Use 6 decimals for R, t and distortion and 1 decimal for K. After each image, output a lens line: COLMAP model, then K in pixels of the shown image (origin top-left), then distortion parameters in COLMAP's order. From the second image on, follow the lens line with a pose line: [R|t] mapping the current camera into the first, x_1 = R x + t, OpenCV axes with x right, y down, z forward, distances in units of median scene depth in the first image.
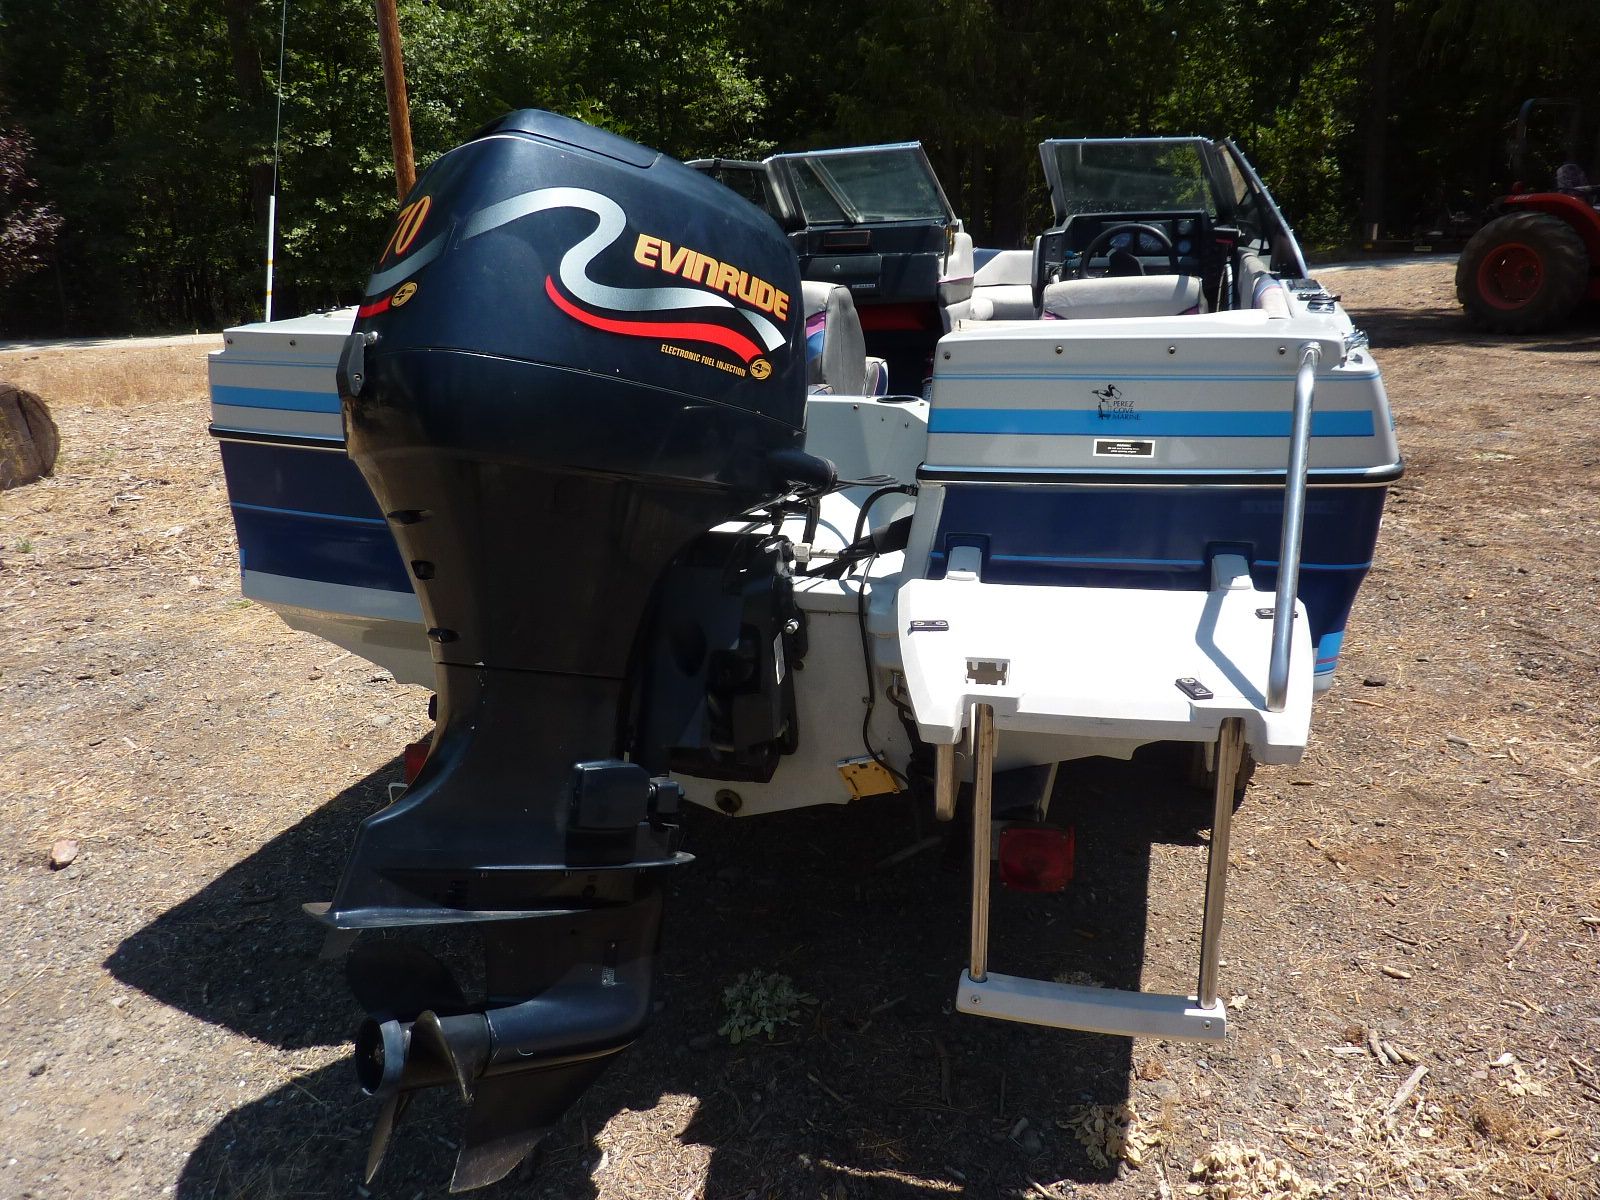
lens RADIAL K [[1215.9, 0, 791.8], [0, 1215.9, 592.9], [0, 0, 1]] dist [-0.006388, -0.030099]
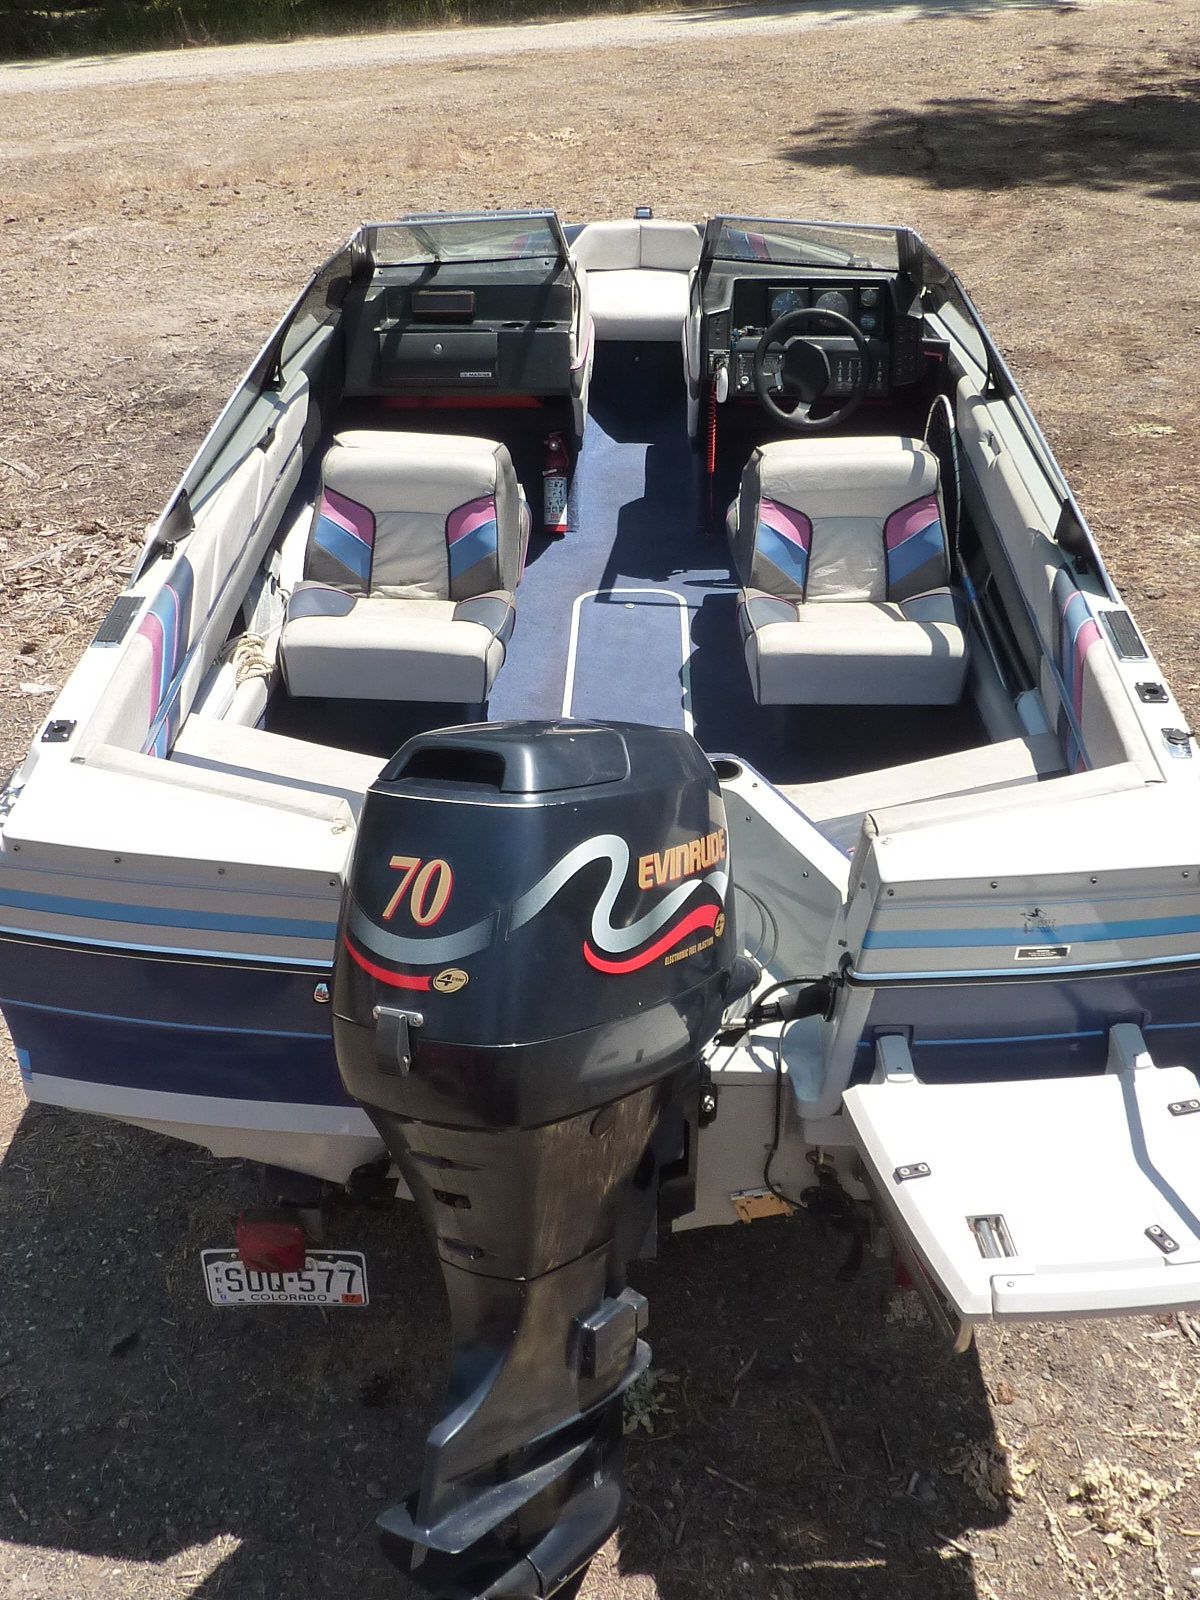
lens RADIAL K [[1817.3, 0, 601.9], [0, 1817.3, 734.2], [0, 0, 1]] dist [-0.020125, -0.011806]
pose [[0.955070, -0.117784, 0.271971, -0.442297], [0.061430, 0.976384, 0.207126, -0.567720], [-0.289944, -0.181113, 0.939750, -0.320432]]
